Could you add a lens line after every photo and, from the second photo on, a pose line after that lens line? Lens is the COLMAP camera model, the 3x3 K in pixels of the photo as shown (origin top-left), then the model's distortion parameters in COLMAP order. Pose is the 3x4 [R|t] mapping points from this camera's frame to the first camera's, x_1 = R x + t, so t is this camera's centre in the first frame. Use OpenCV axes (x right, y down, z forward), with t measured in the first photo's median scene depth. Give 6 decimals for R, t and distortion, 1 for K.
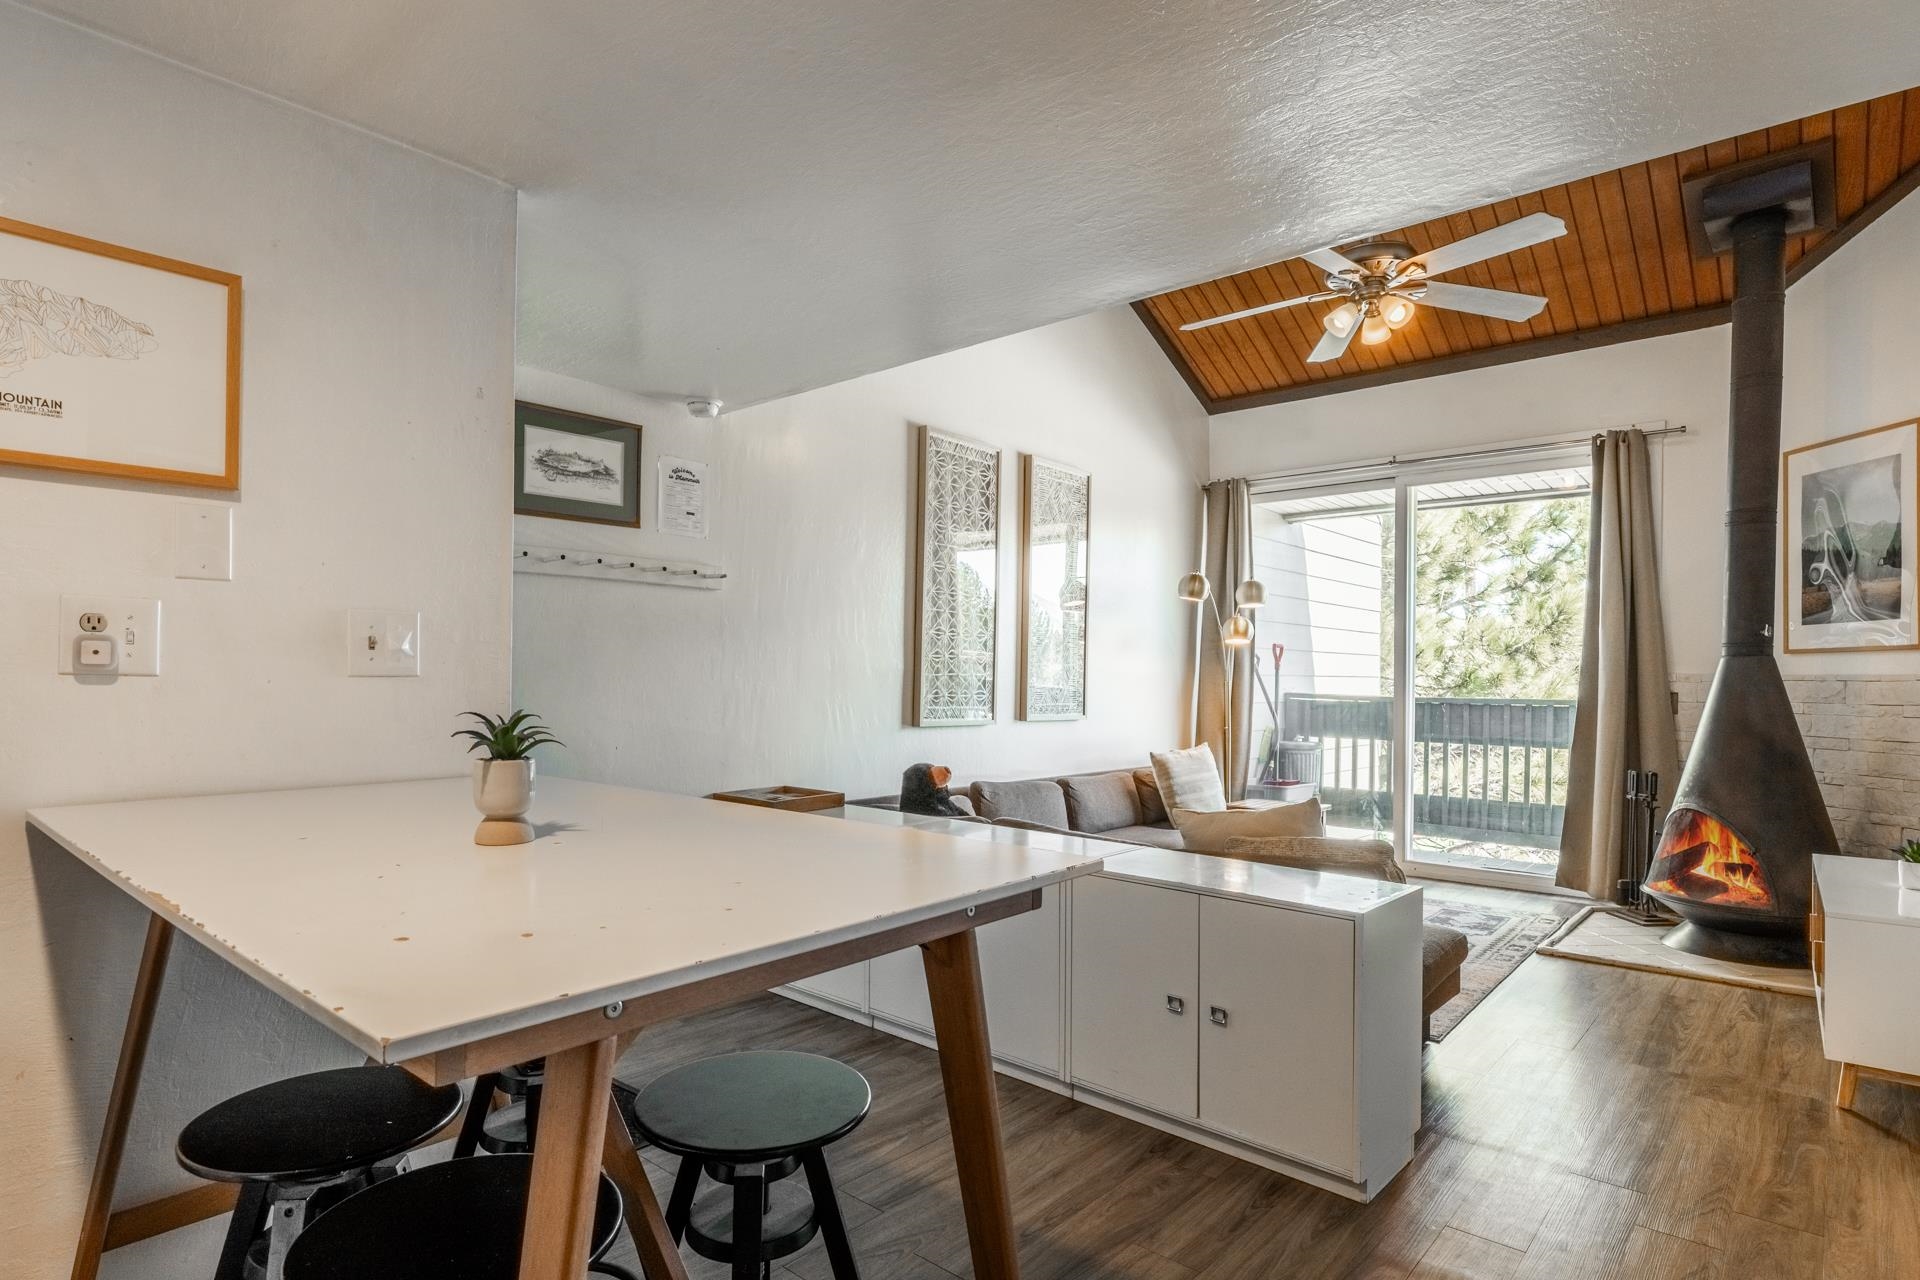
lens RADIAL K [[1011.7, 0, 930.5], [0, 1011.7, 675.7], [0, 0, 1]] dist [-0.004936, -0.002326]
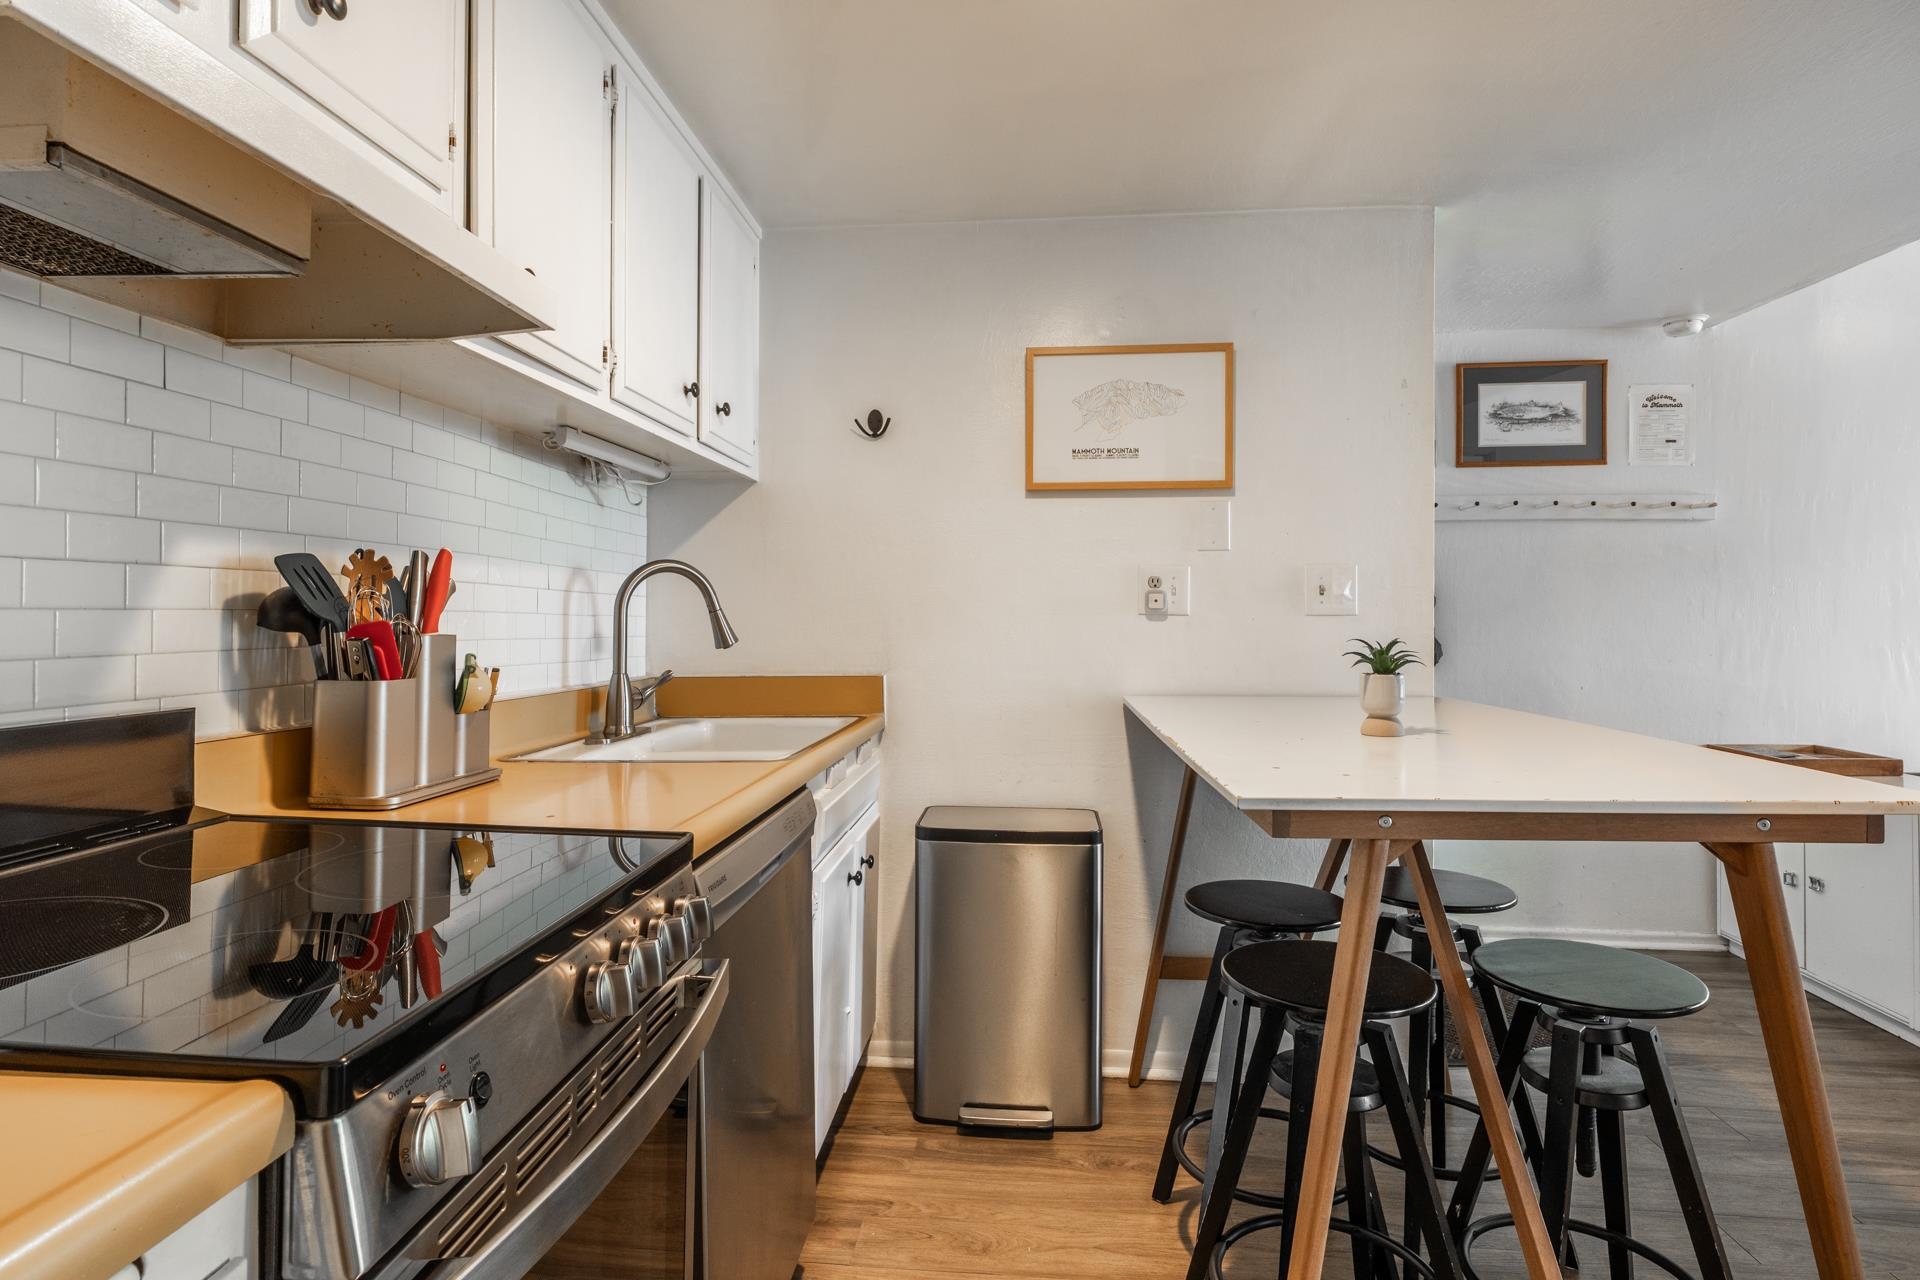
lens RADIAL K [[1011.7, 0, 948.5], [0, 1011.7, 611.9], [0, 0, 1]] dist [-0.004936, -0.002326]
pose [[0.602698, -0.008188, -0.797928, 0.154044], [0.003321, 0.999964, -0.007753, 0.003587], [0.797963, 0.002022, 0.602703, -0.140287]]
